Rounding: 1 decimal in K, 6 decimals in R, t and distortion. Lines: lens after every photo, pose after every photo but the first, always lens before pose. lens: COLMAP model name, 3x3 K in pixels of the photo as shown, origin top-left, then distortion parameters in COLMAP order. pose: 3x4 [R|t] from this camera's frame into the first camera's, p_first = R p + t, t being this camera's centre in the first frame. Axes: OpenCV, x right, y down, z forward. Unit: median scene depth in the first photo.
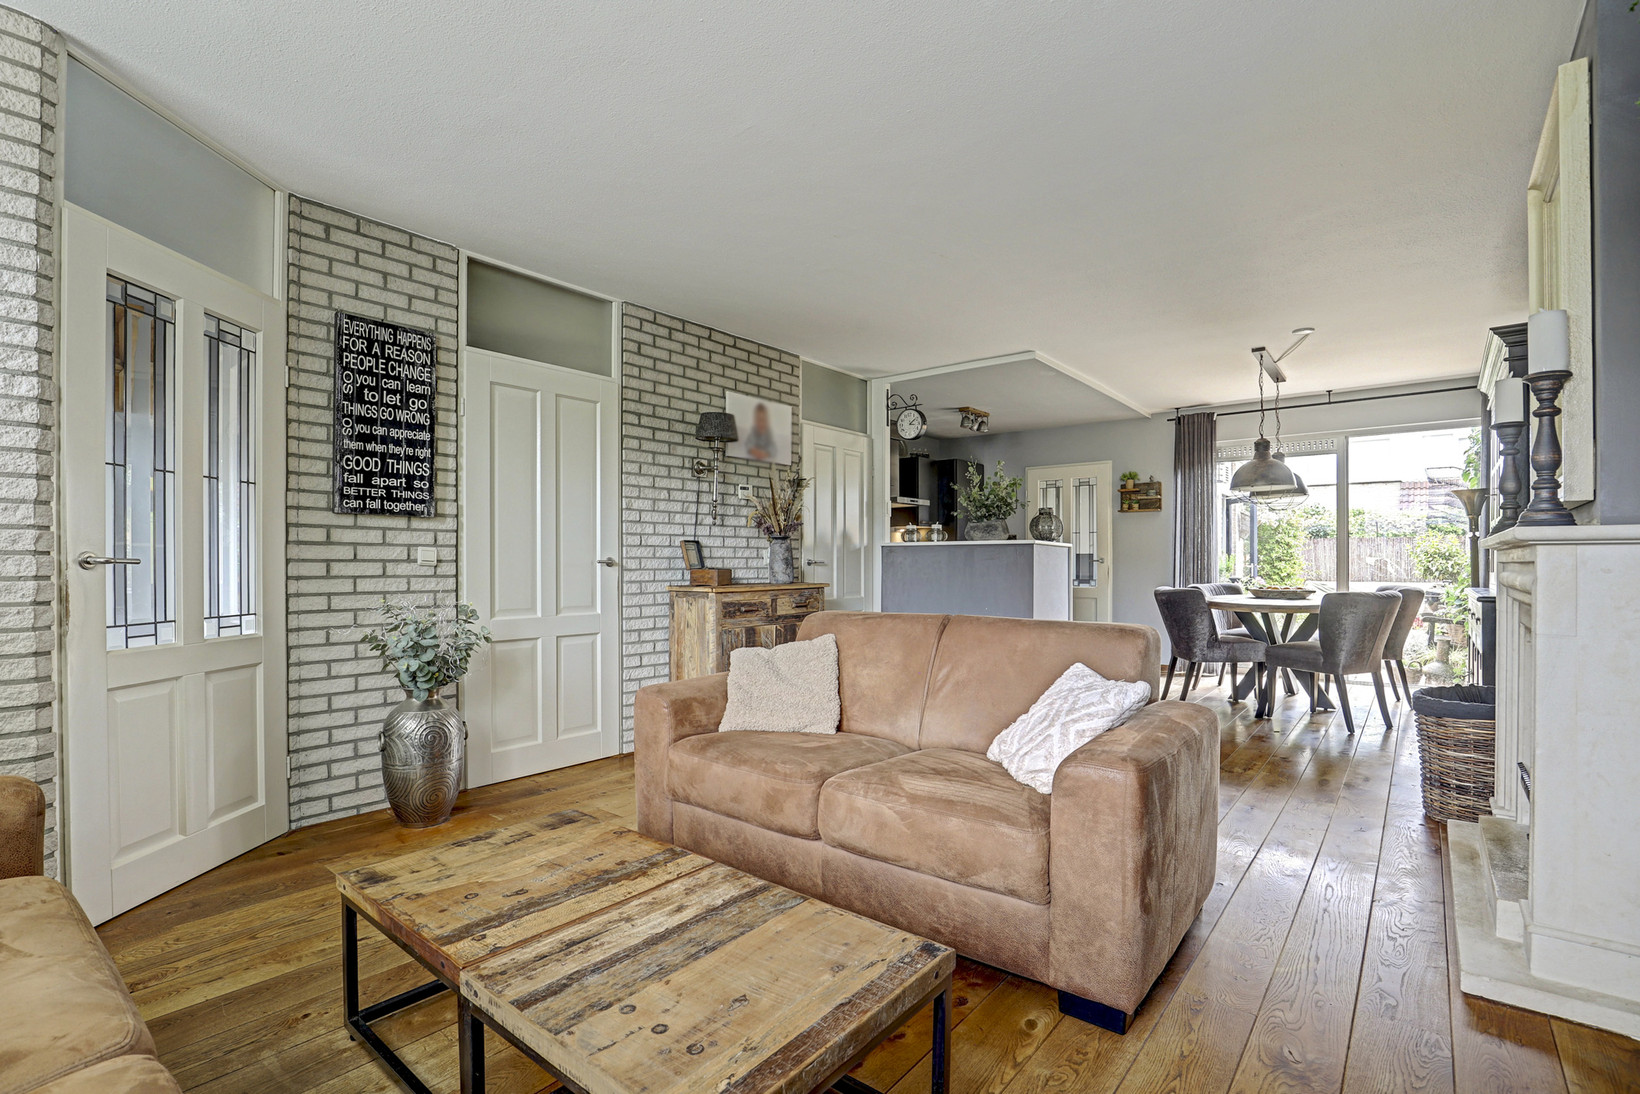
lens RADIAL K [[766.5, 0, 791.4], [0, 766.5, 534.9], [0, 0, 1]] dist [-0.027373, 0.001474]
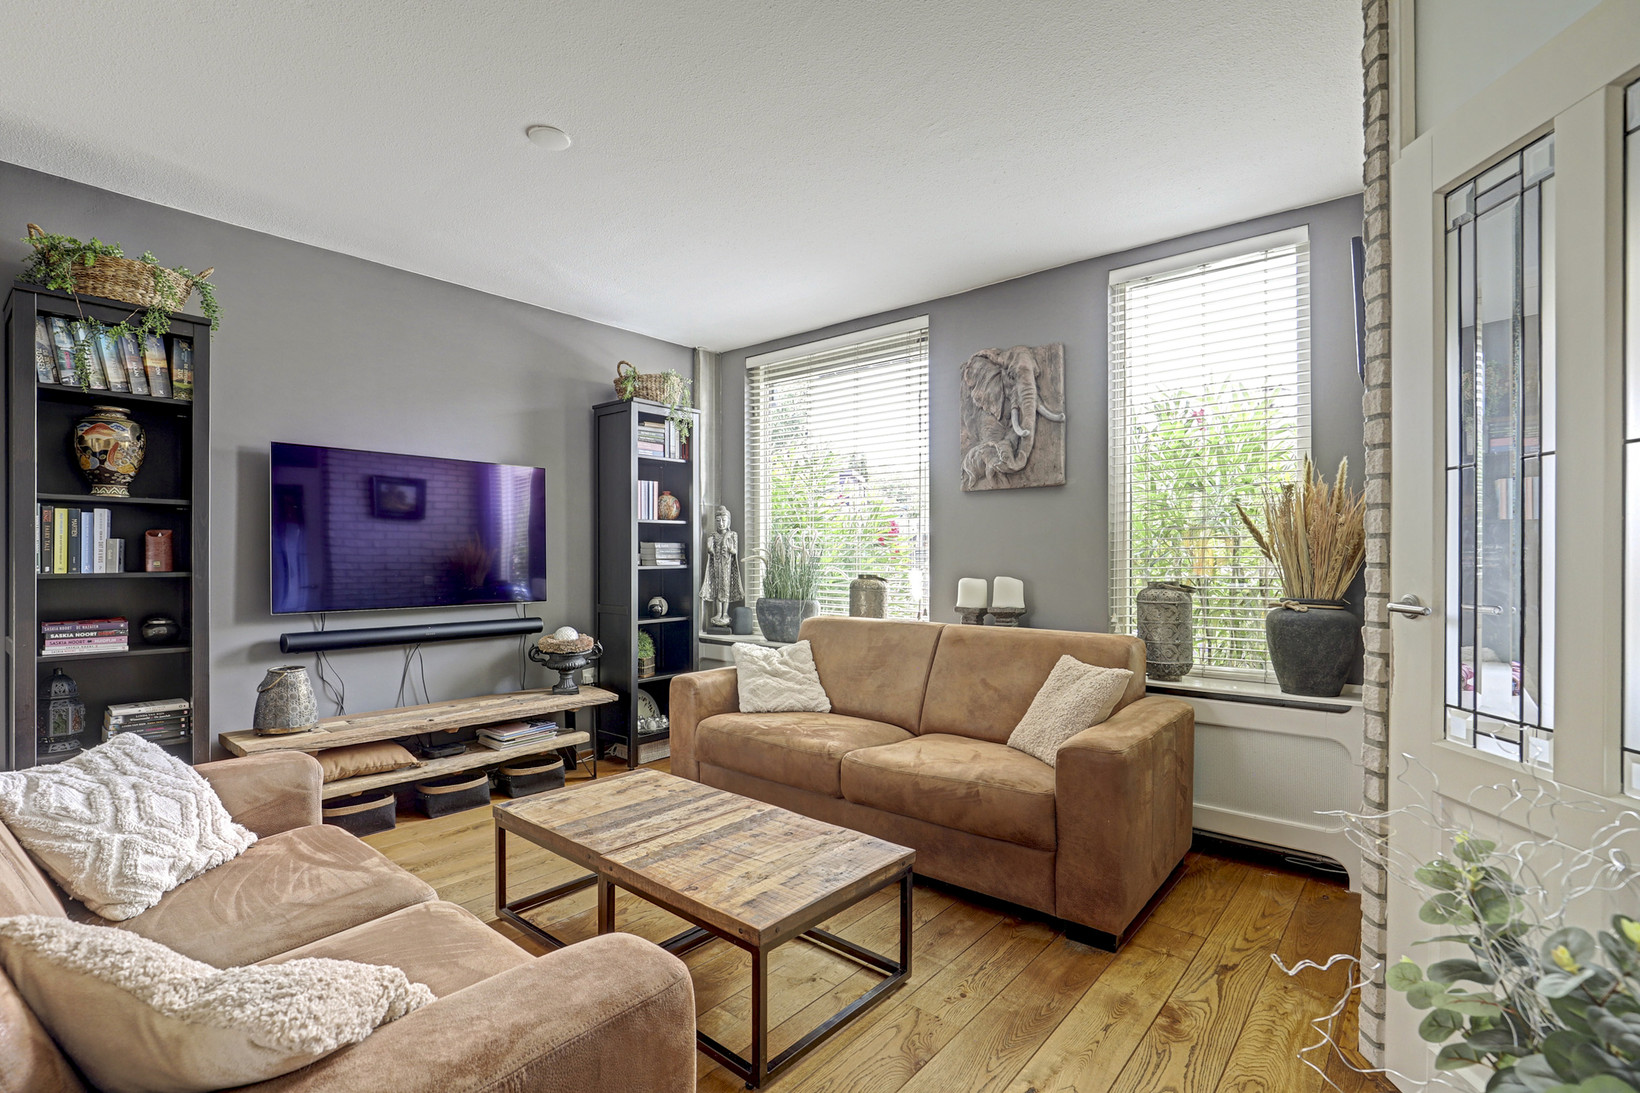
lens RADIAL K [[757.5, 0, 798.2], [0, 757.5, 558.2], [0, 0, 1]] dist [-0.019617, 0.000595]
pose [[-0.999929, -0.002191, 0.011725, -0.450695], [-0.002583, 0.999435, -0.033509, 0.014905], [-0.011645, -0.033537, -0.999370, 2.383607]]
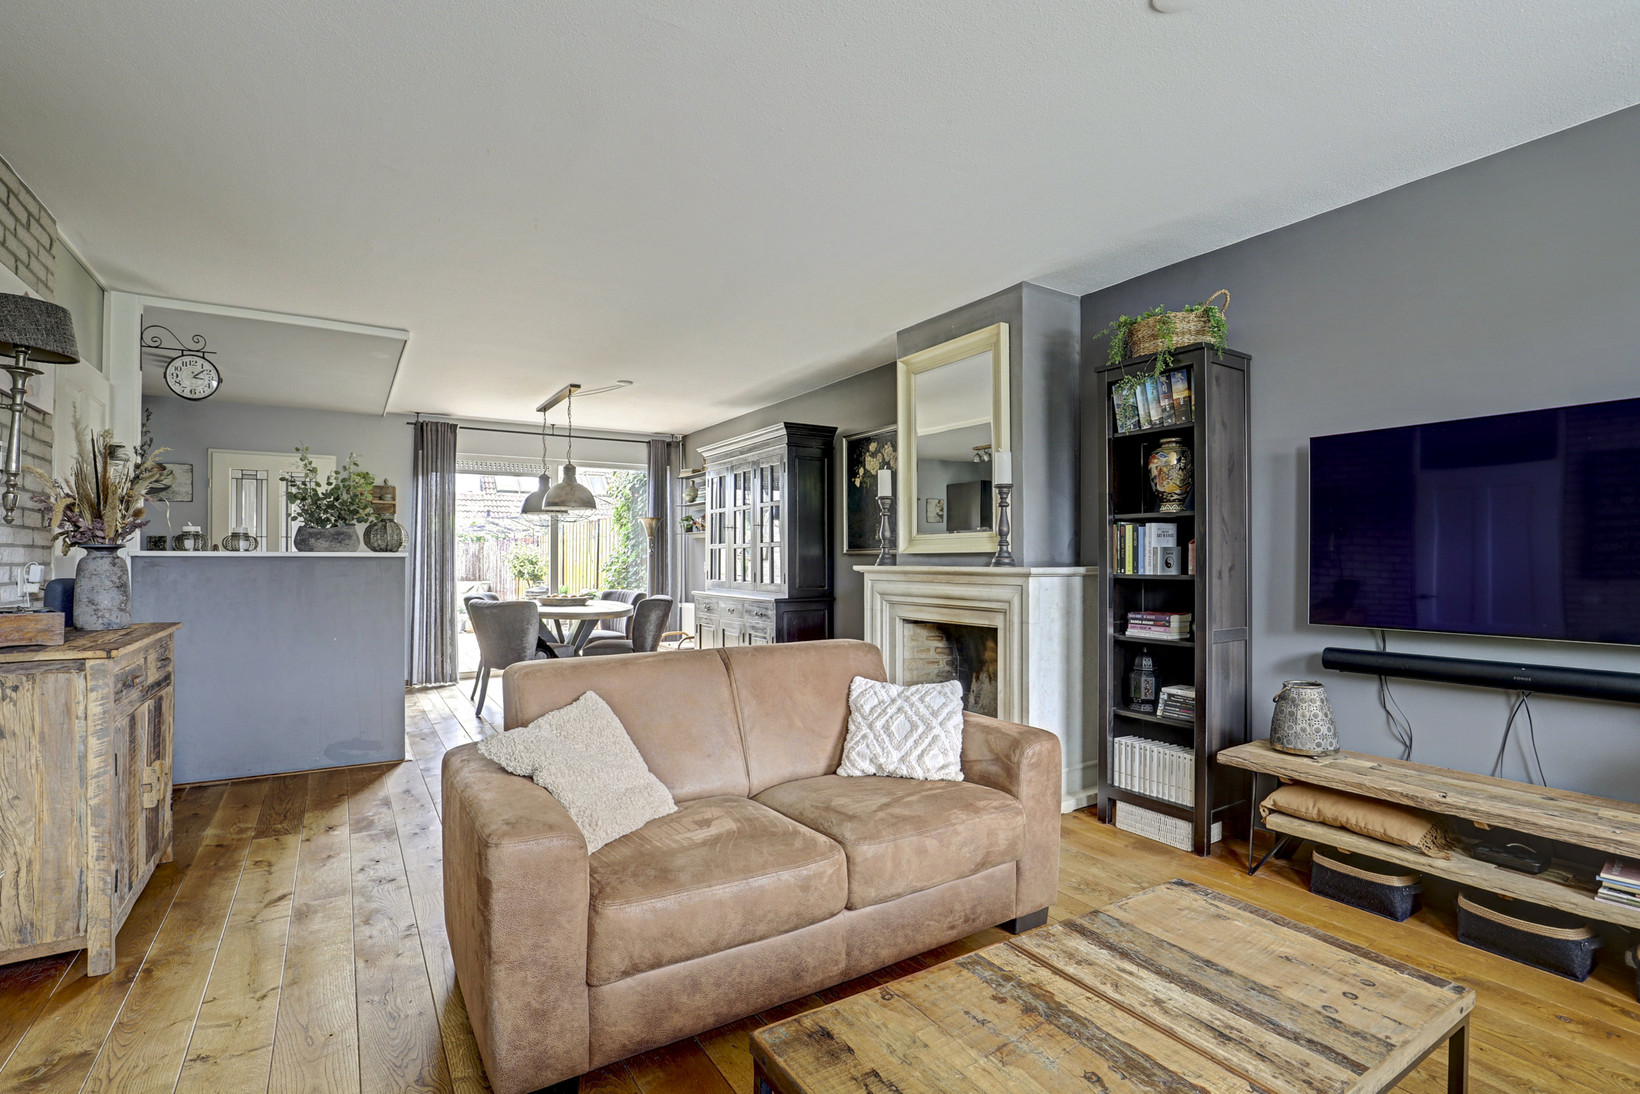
lens RADIAL K [[761.8, 0, 810.7], [0, 761.8, 554.0], [0, 0, 1]] dist [-0.037794, 0.007827]
pose [[0.306691, 0.005894, 0.951791, -1.141466], [-0.033177, 0.999439, 0.004501, -0.036777], [-0.951231, -0.032958, 0.306715, 1.057795]]
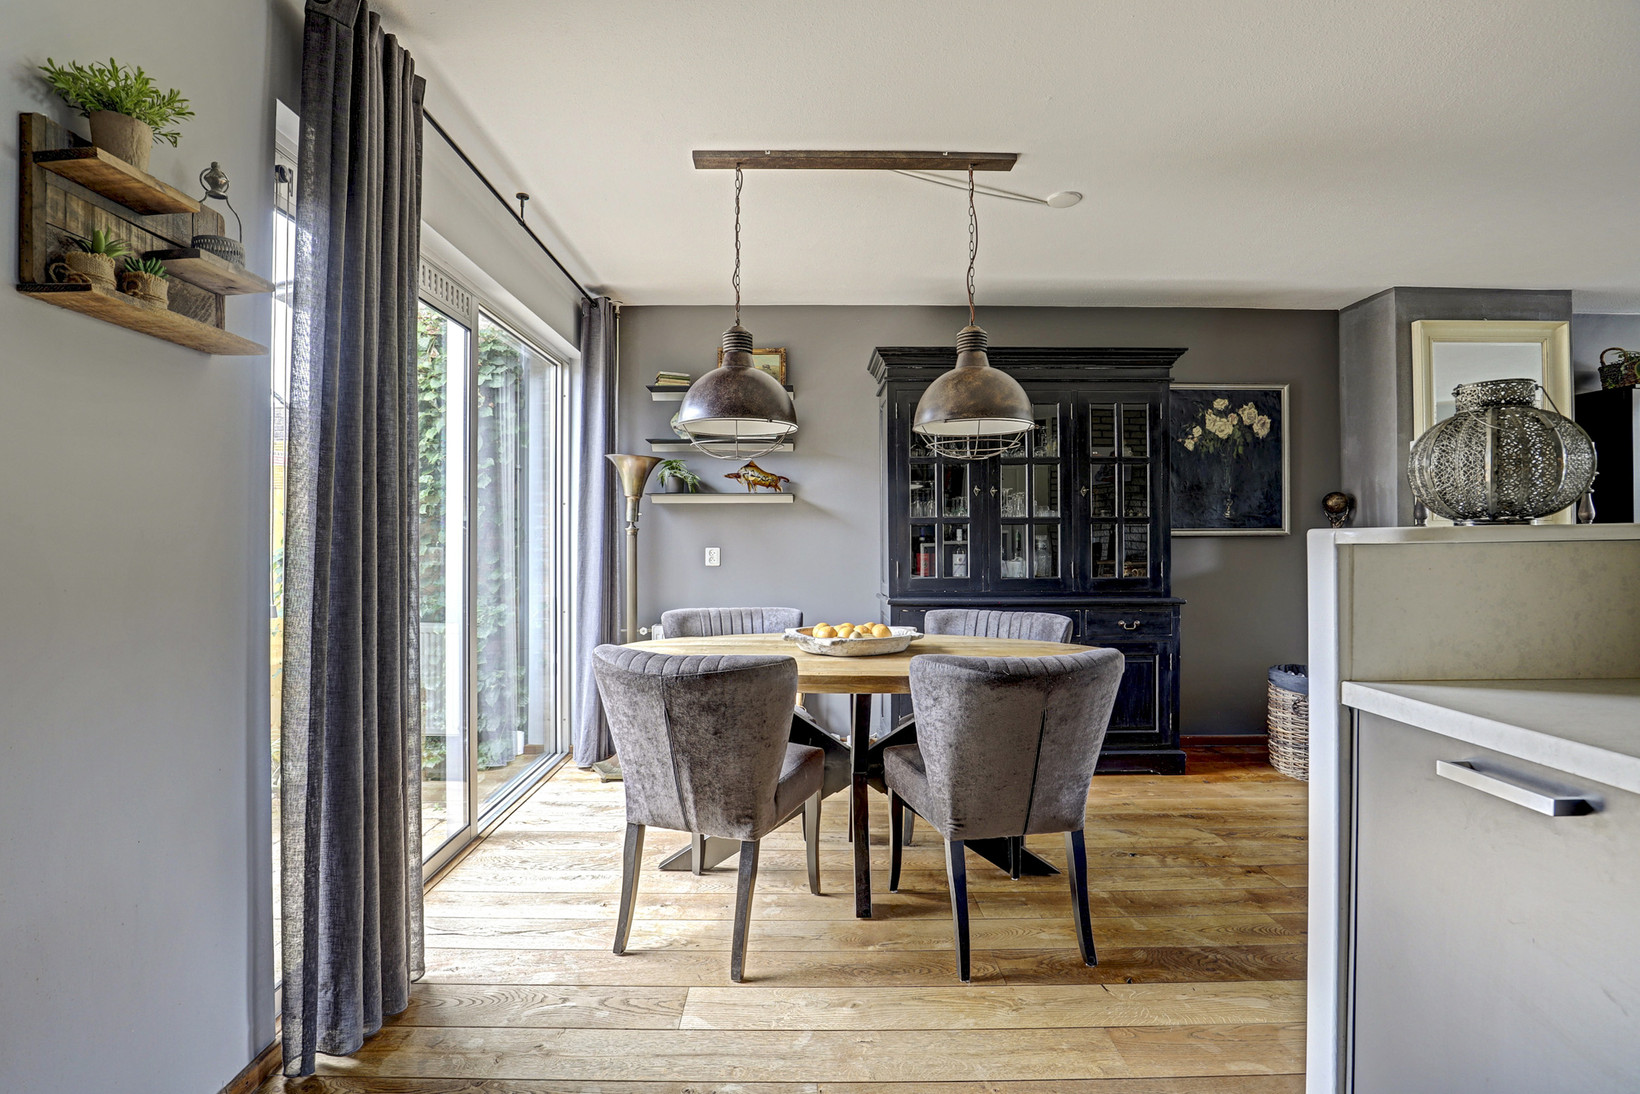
lens RADIAL K [[758.3, 0, 819.3], [0, 758.3, 536.1], [0, 0, 1]] dist [-0.026420, 0.000721]
pose [[-0.648363, 0.002757, 0.761326, 0.998915], [-0.026692, 0.999296, -0.026350, 0.081142], [-0.760863, -0.037406, -0.647834, 4.650576]]
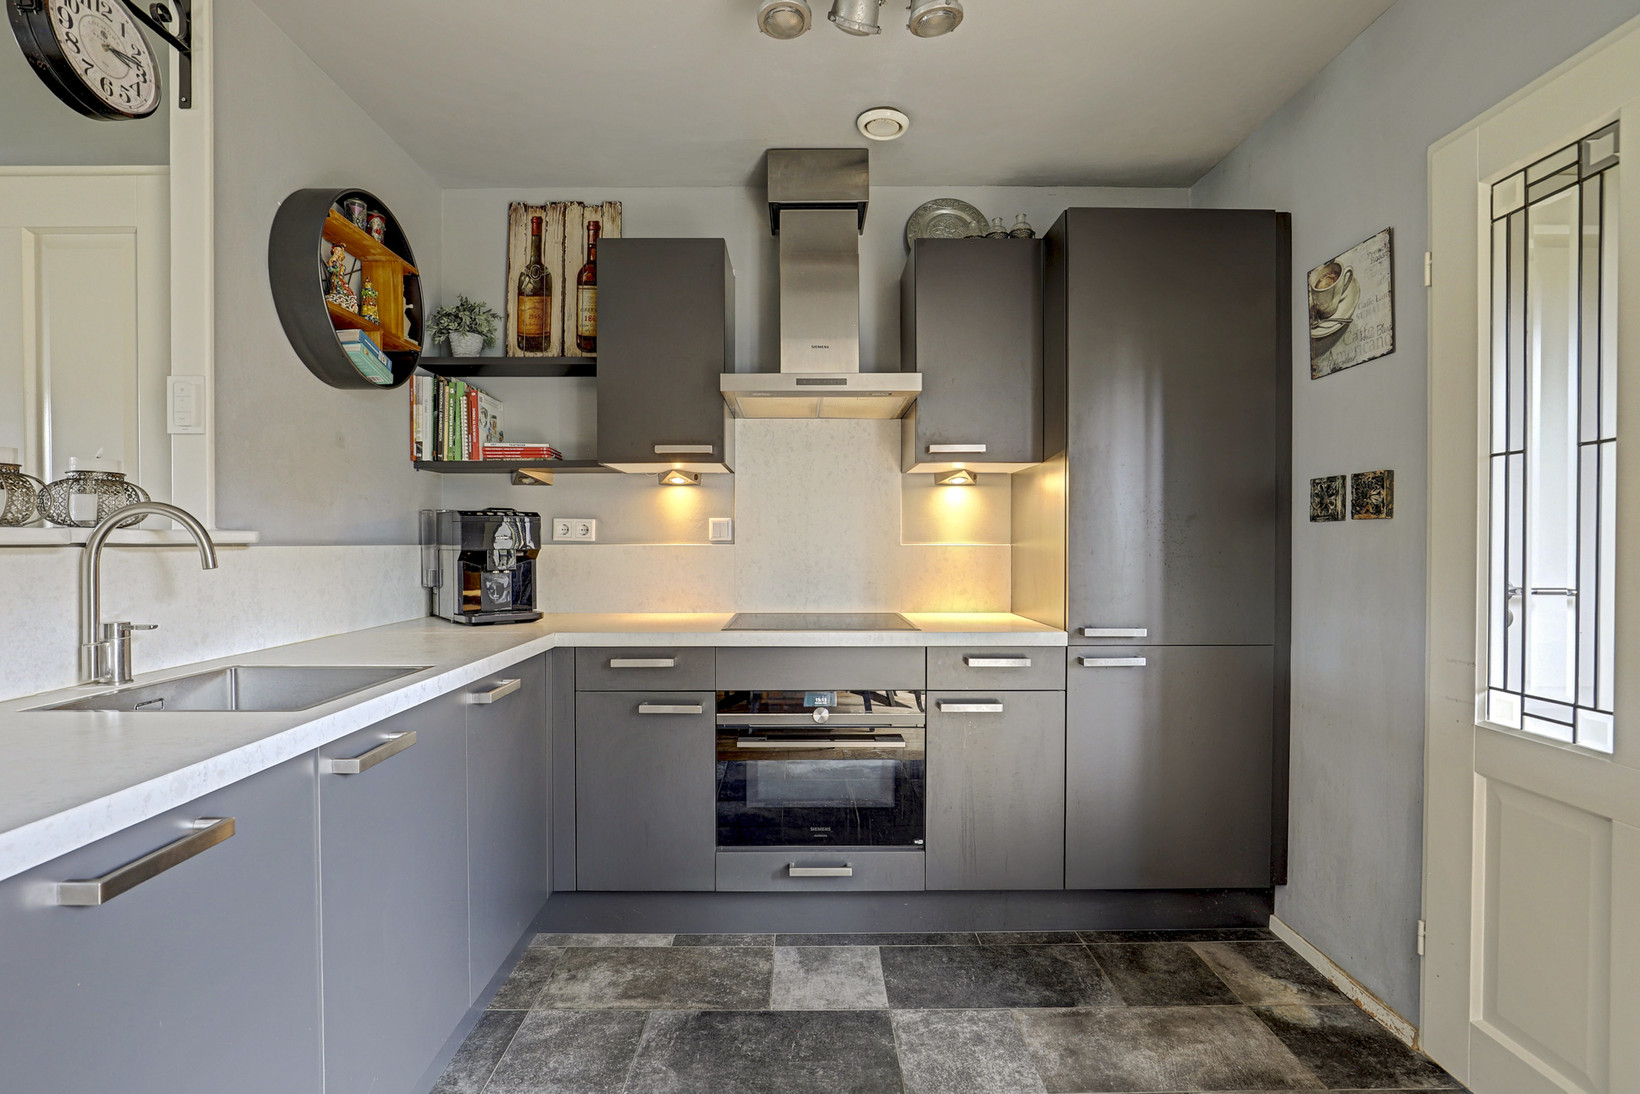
lens RADIAL K [[761.8, 0, 810.7], [0, 761.8, 554.0], [0, 0, 1]] dist [-0.037794, 0.007827]
pose [[0.644158, 0.008551, -0.764845, 1.778862], [0.030668, 0.998845, 0.036996, 0.053080], [0.764278, -0.047288, 0.643151, 3.792886]]
